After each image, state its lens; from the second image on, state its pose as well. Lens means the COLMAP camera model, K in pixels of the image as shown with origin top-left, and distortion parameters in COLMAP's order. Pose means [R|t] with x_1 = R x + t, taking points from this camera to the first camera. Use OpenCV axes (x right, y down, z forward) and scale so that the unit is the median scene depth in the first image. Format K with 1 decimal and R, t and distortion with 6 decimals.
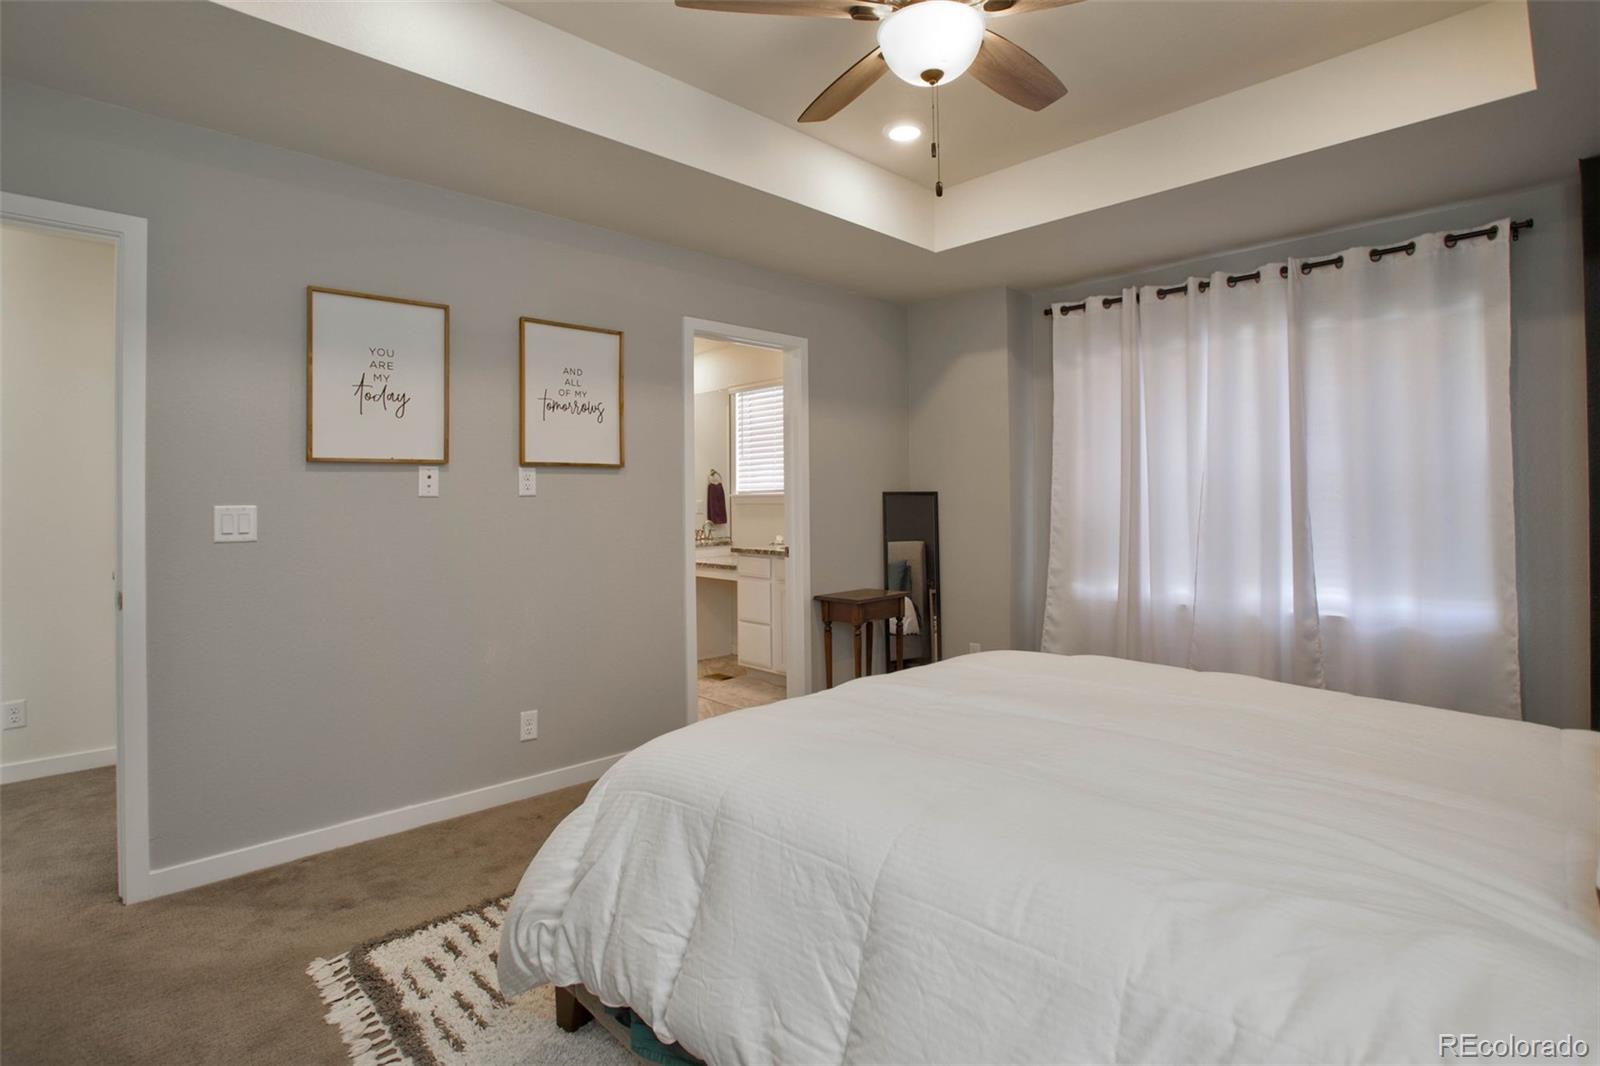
lens RADIAL K [[793.5, 0, 801.8], [0, 793.5, 508.0], [0, 0, 1]] dist [-0.076079, 0.033176]
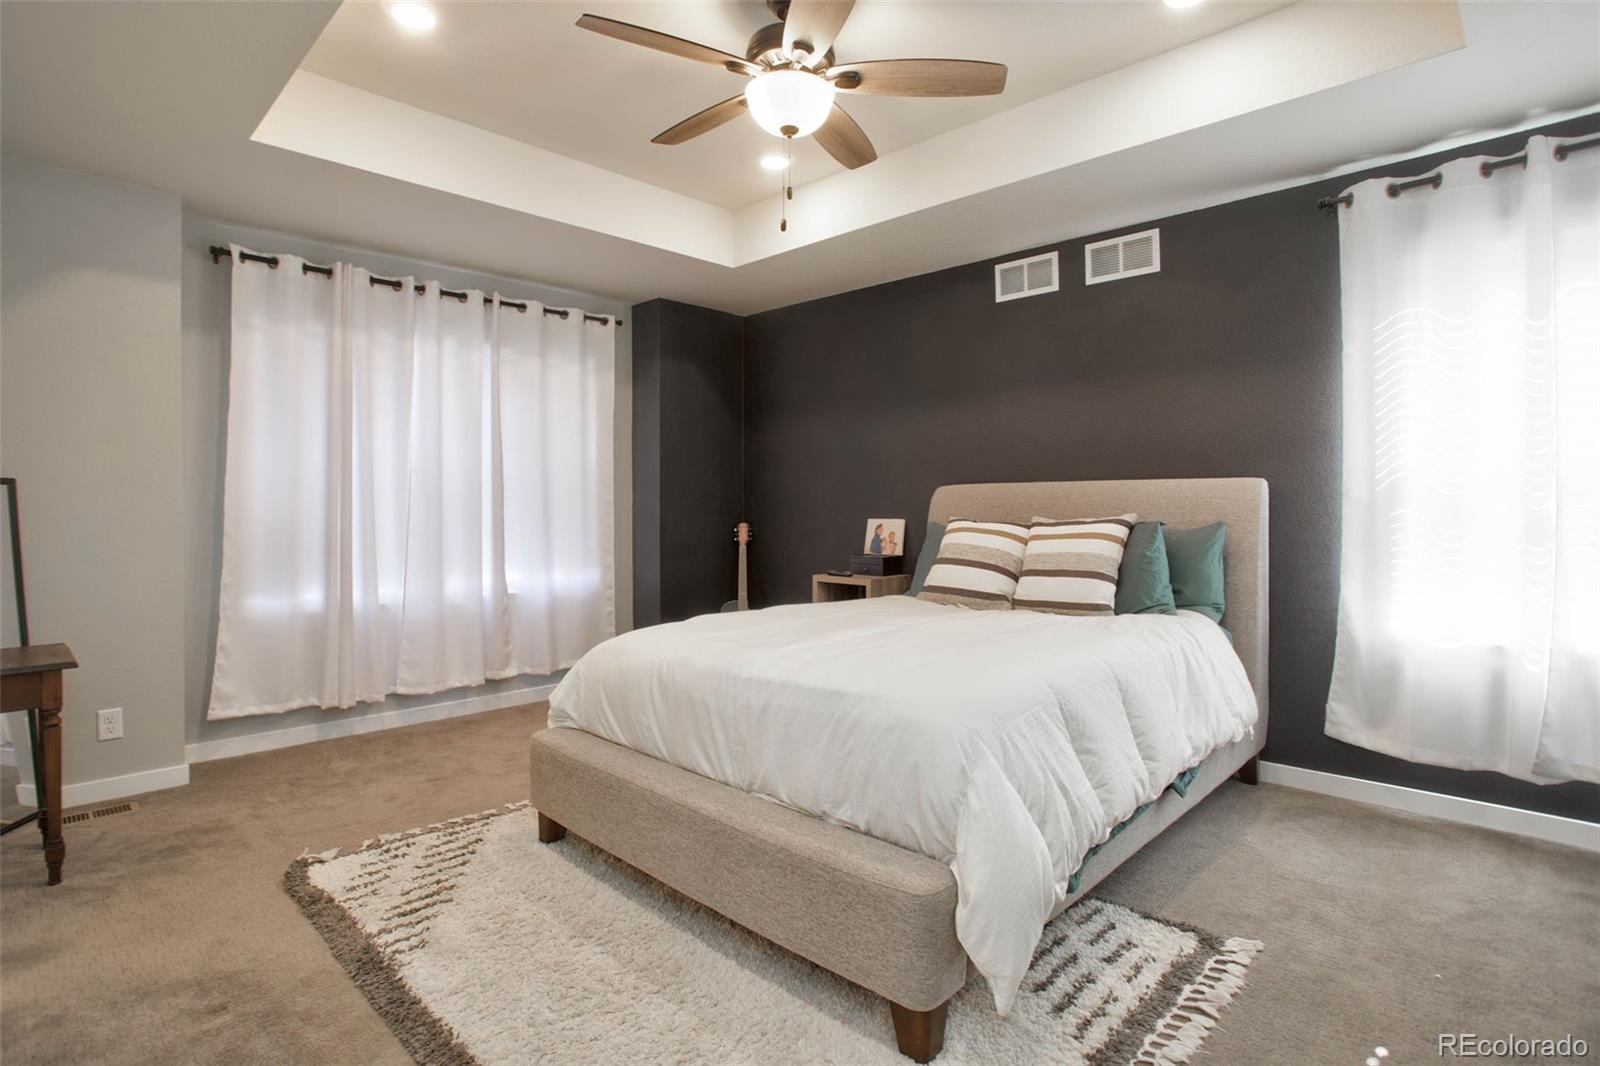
lens RADIAL K [[793.5, 0, 801.8], [0, 793.5, 508.0], [0, 0, 1]] dist [-0.076079, 0.033176]
pose [[-0.028430, -0.001731, 0.999594, -0.539142], [0.004641, 0.999987, 0.001864, 0.003989], [-0.999585, 0.004692, -0.028421, 0.540801]]
